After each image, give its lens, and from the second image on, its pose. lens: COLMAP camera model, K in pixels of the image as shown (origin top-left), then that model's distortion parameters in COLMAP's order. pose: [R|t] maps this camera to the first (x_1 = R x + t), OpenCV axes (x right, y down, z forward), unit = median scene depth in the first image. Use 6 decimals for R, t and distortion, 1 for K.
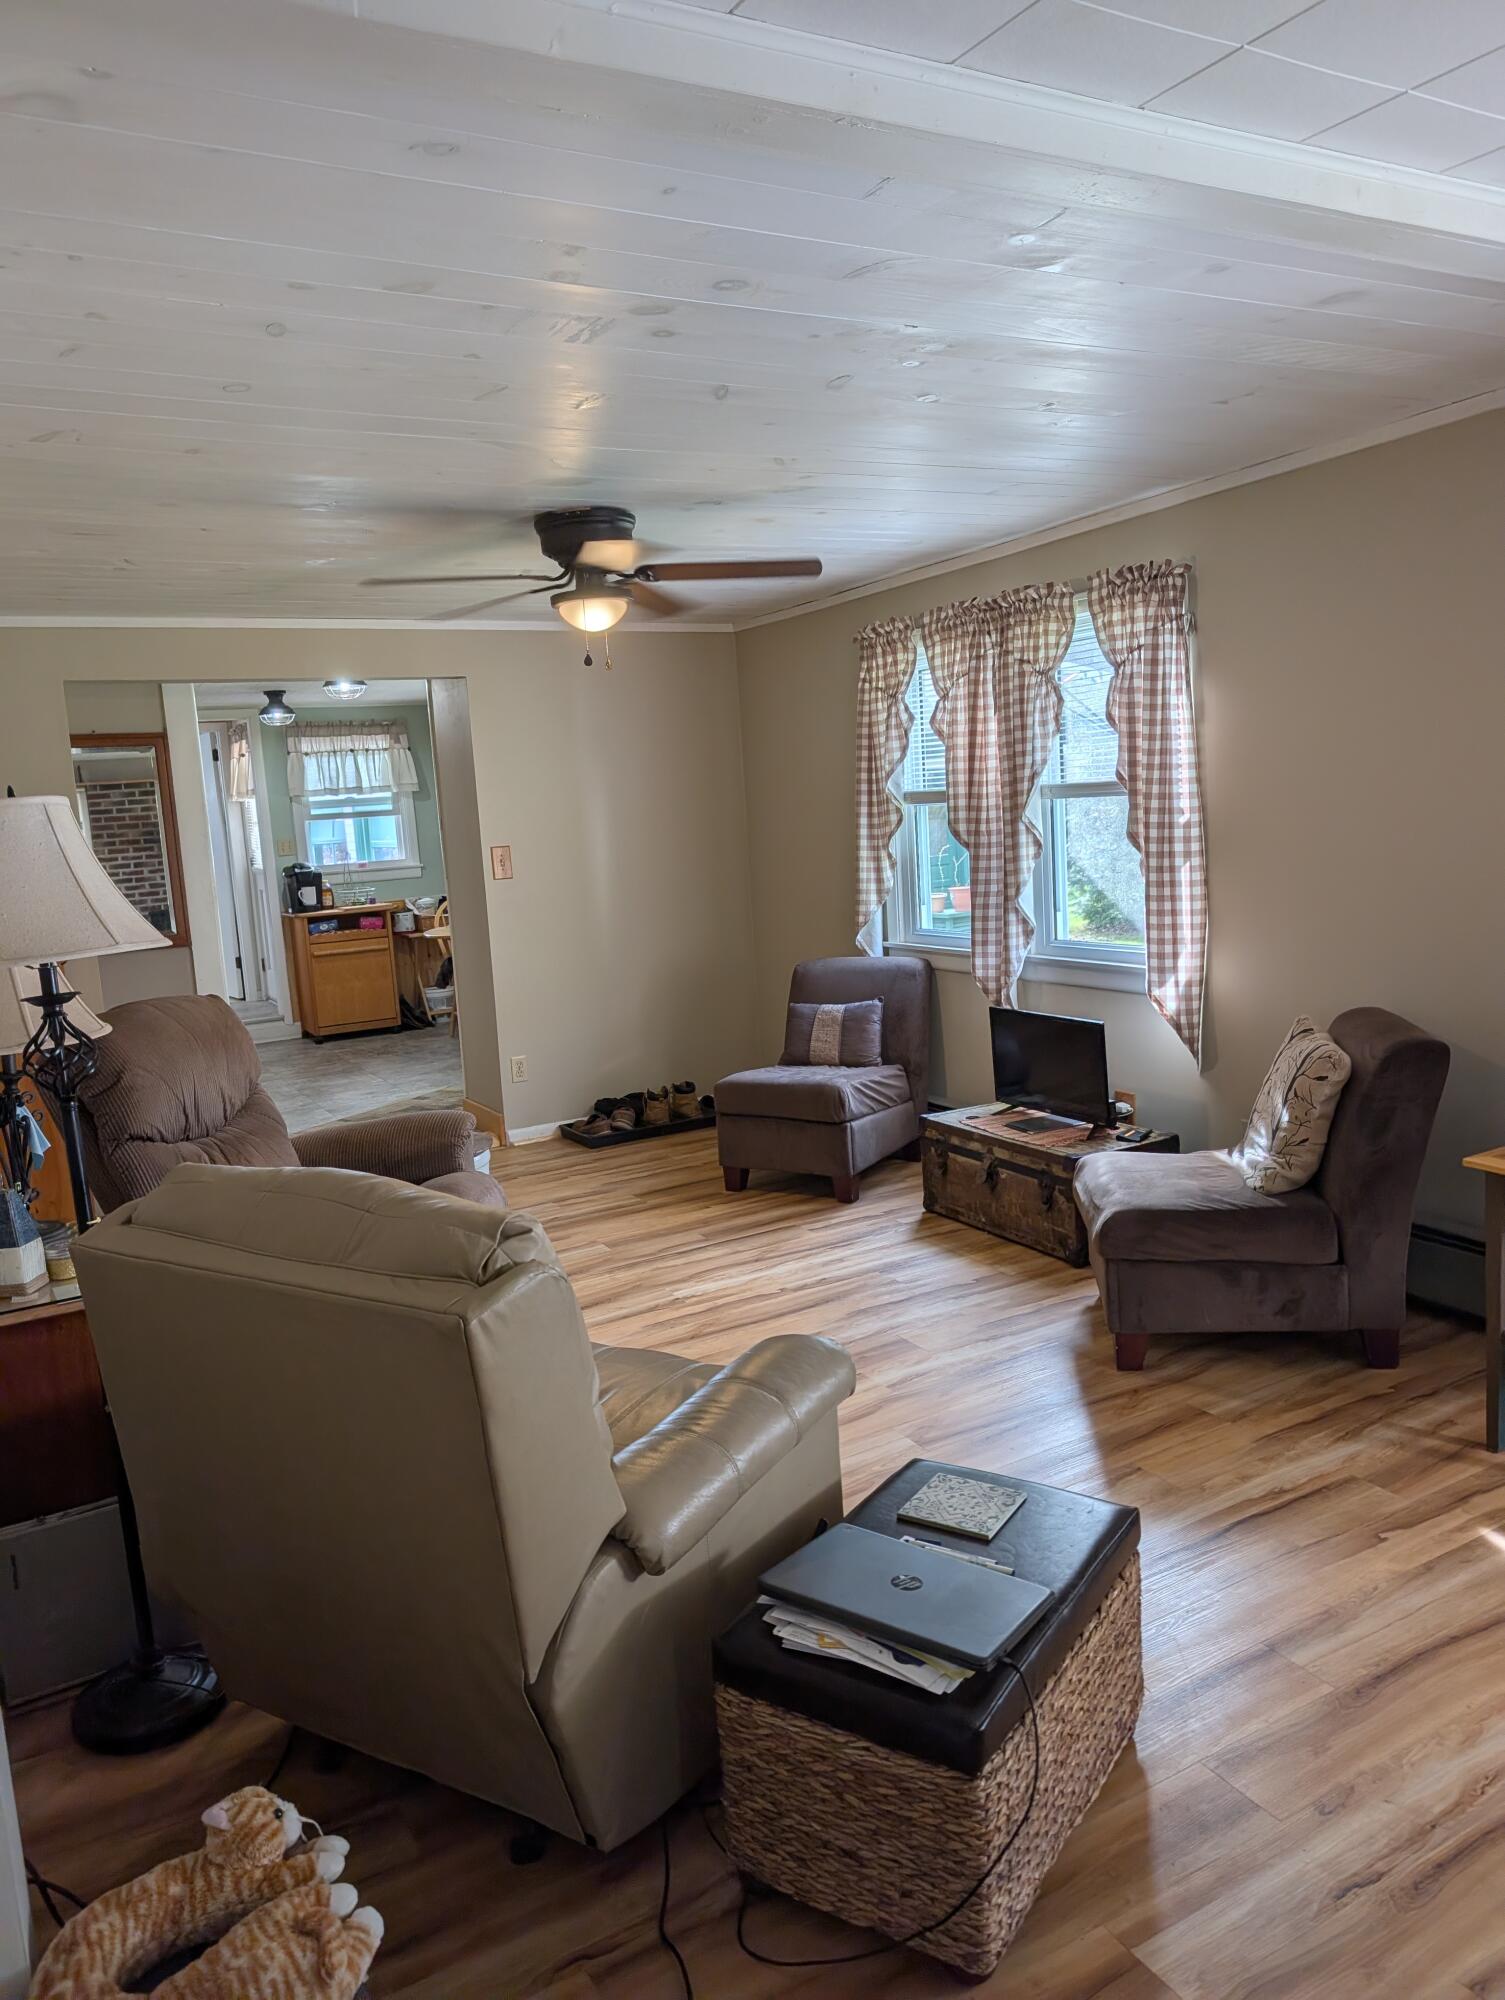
lens RADIAL K [[1447.2, 0, 736.1], [0, 1447.2, 997.2], [0, 0, 1]] dist [0.033832, -0.024656]
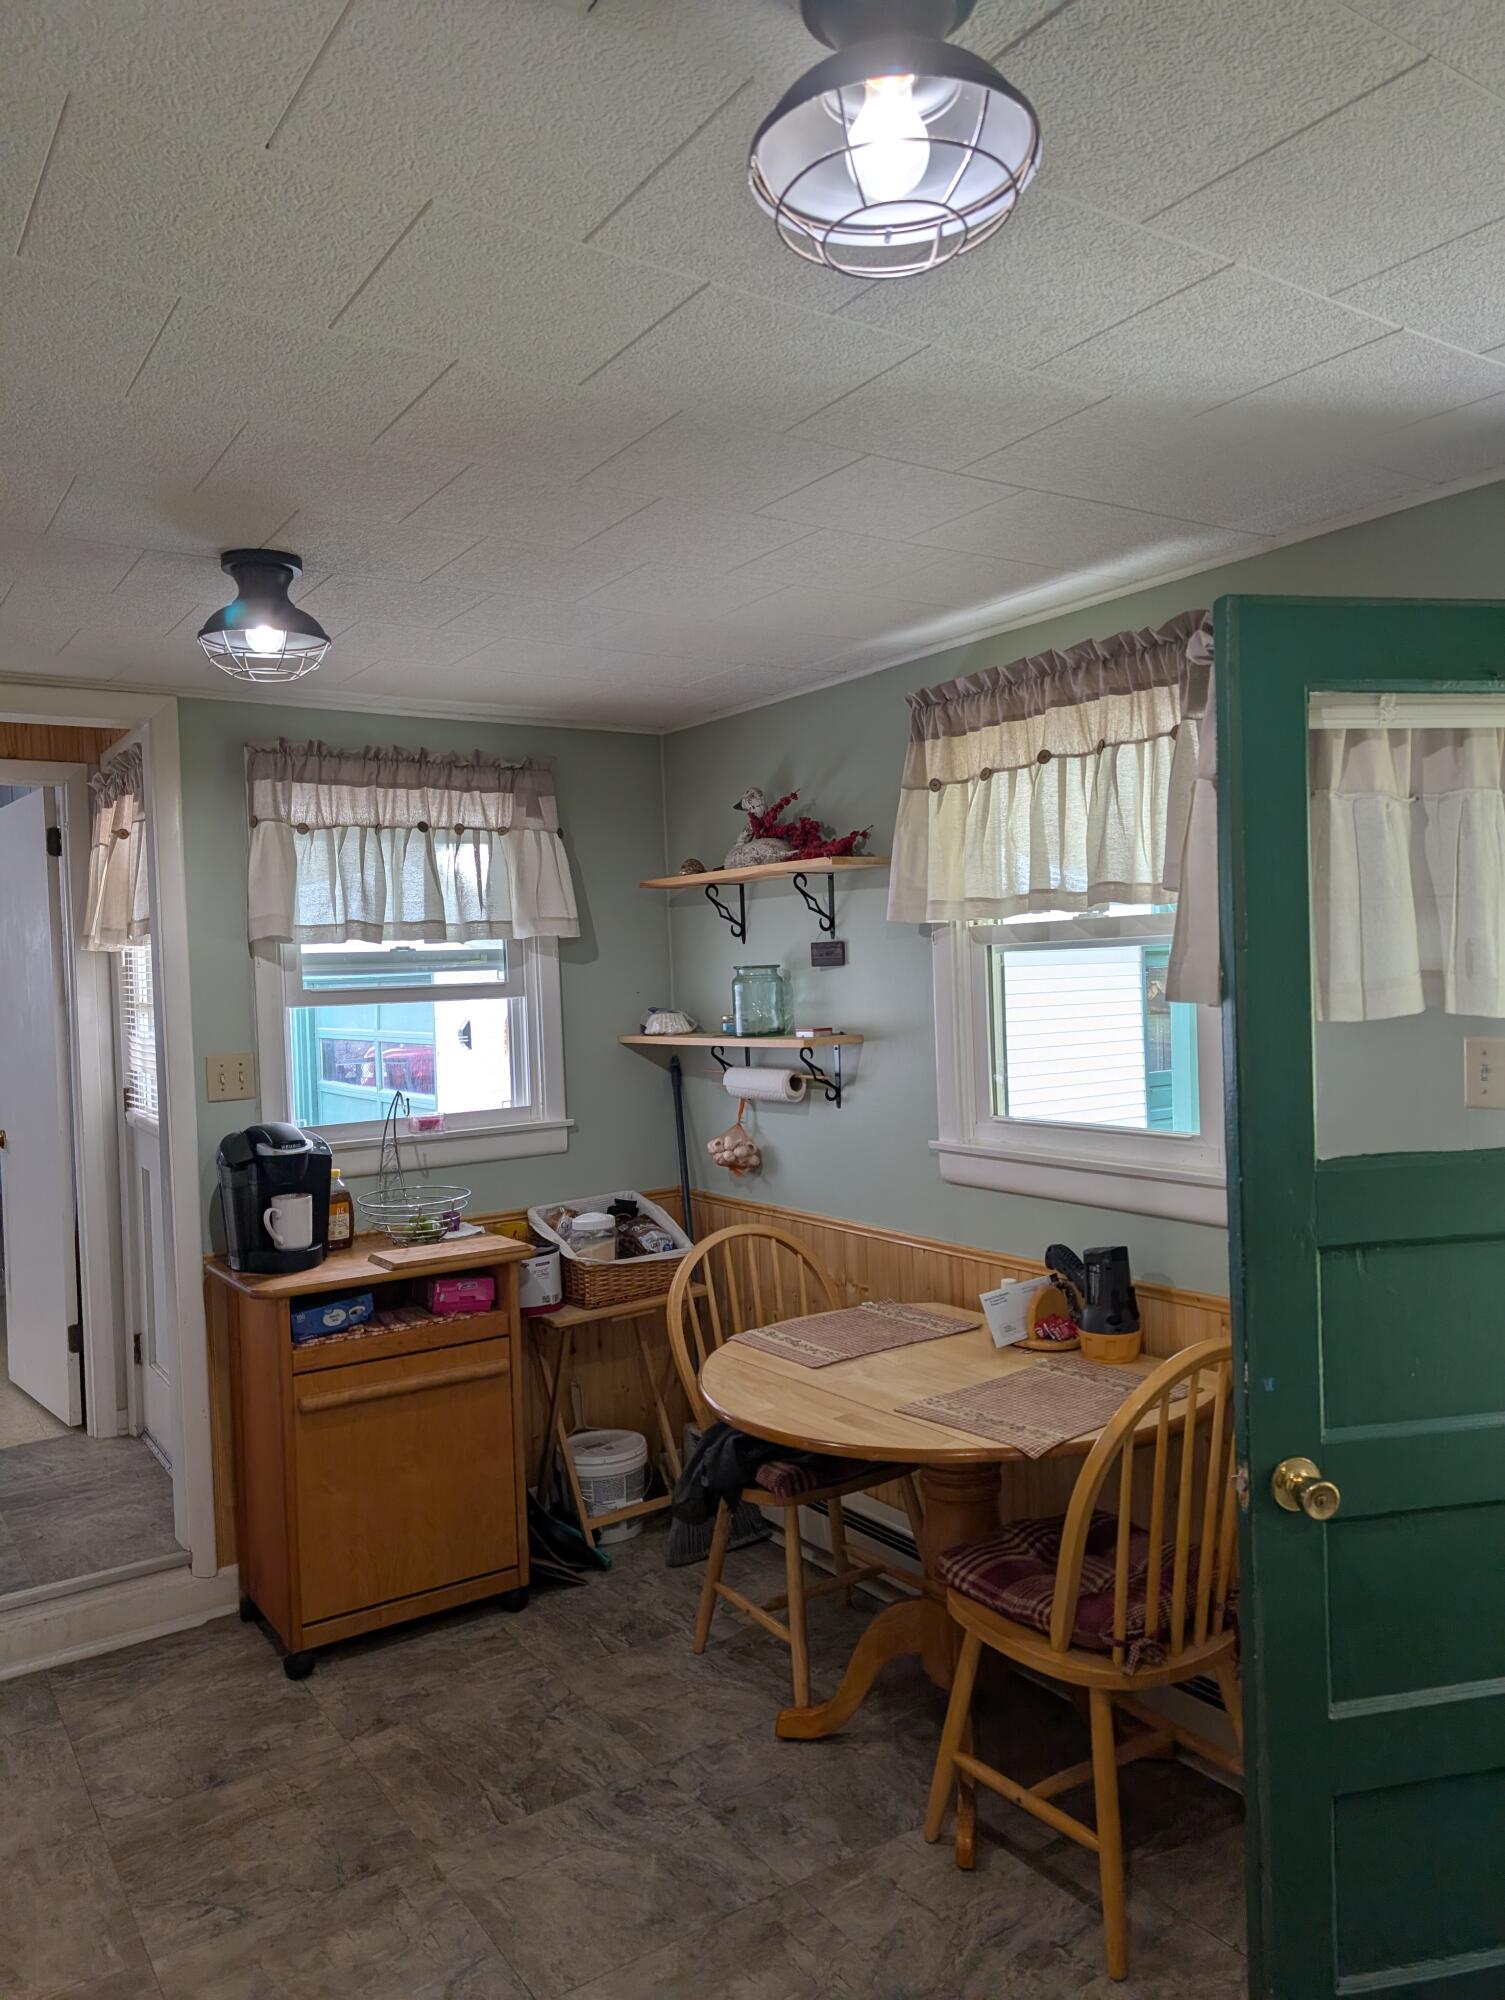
lens RADIAL K [[1447.2, 0, 761.8], [0, 1447.2, 997.8], [0, 0, 1]] dist [0.033832, -0.024656]
pose [[0.995251, 0.026043, 0.093793, -0.207512], [-0.014237, 0.992130, -0.124402, -0.078198], [-0.096295, 0.122476, 0.987789, 0.612150]]
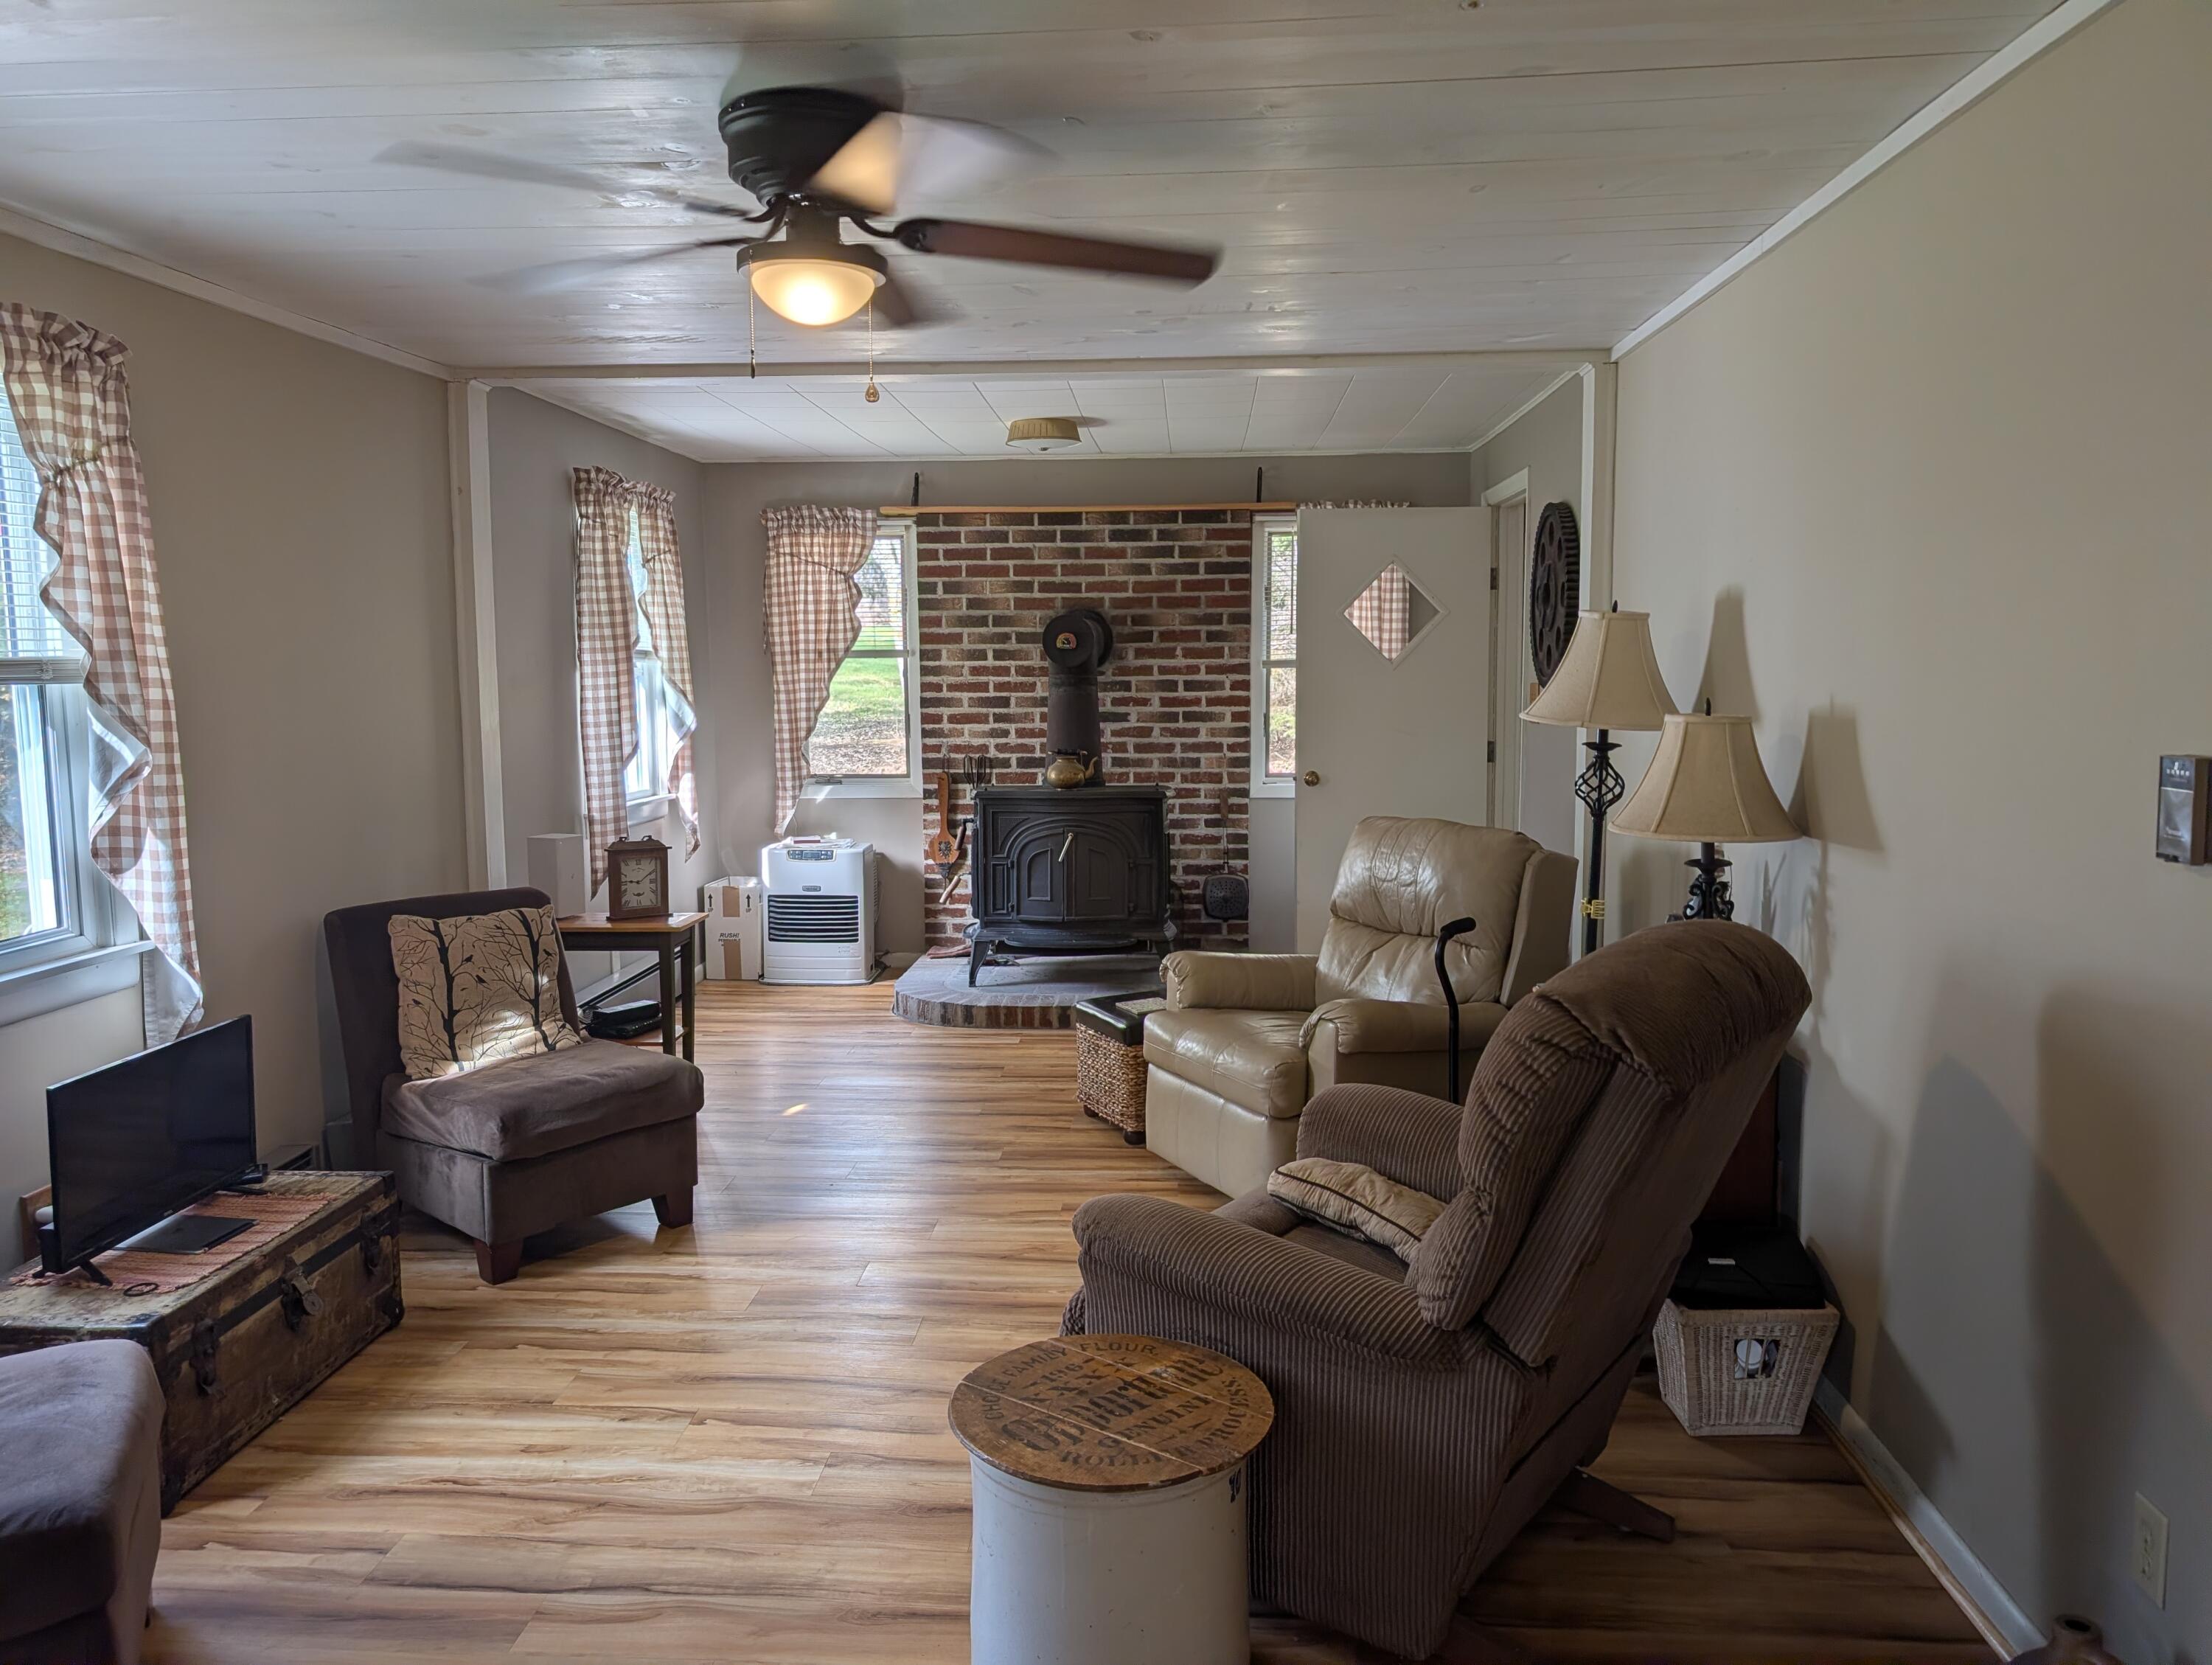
lens RADIAL K [[1586.3, 0, 1093.8], [0, 1586.3, 826.5], [0, 0, 1]] dist [0.025553, -0.016473]
pose [[-0.838800, 0.009028, 0.544365, -1.043430], [0.135101, 0.972041, 0.192053, -0.339778], [-0.527411, 0.234639, -0.816567, 2.999139]]
